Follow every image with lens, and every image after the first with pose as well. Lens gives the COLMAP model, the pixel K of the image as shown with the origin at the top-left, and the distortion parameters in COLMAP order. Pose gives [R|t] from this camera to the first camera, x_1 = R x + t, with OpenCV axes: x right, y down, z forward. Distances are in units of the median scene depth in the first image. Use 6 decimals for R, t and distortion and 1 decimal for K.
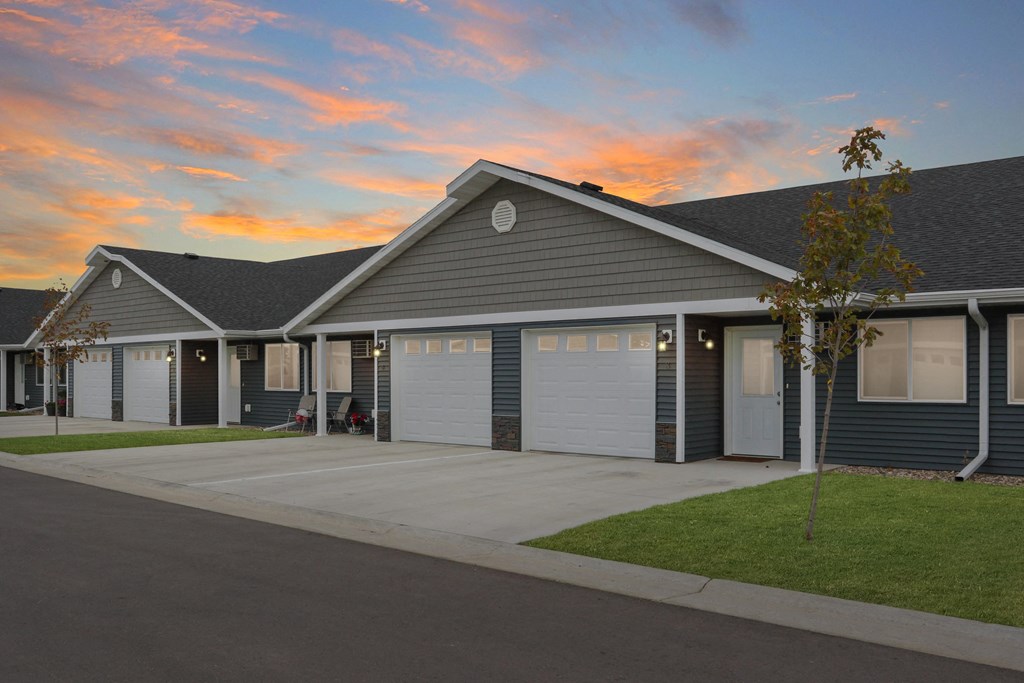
lens RADIAL K [[801.5, 0, 507.2], [0, 801.5, 342.9], [0, 0, 1]] dist [-0.092388, 0.054502]
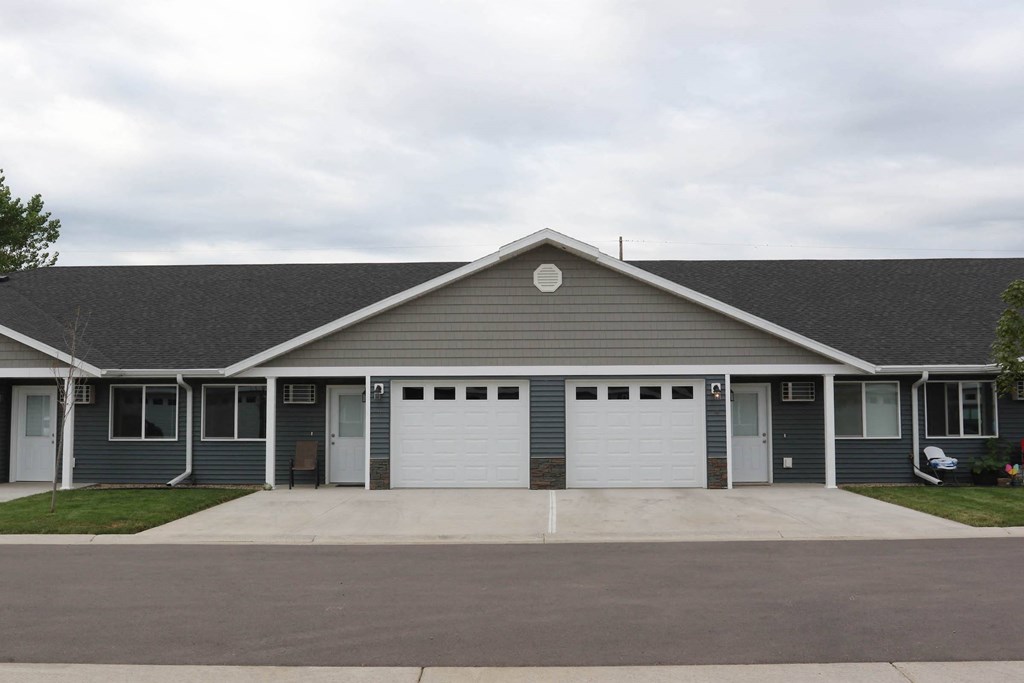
lens RADIAL K [[578.6, 0, 511.8], [0, 578.6, 386.3], [0, 0, 1]] dist [-0.000969, -0.000023]
pose [[0.788926, 0.035320, 0.613472, -0.526267], [-0.022710, 0.999341, -0.028330, 0.015032], [-0.614068, 0.008418, 0.789208, 0.389332]]
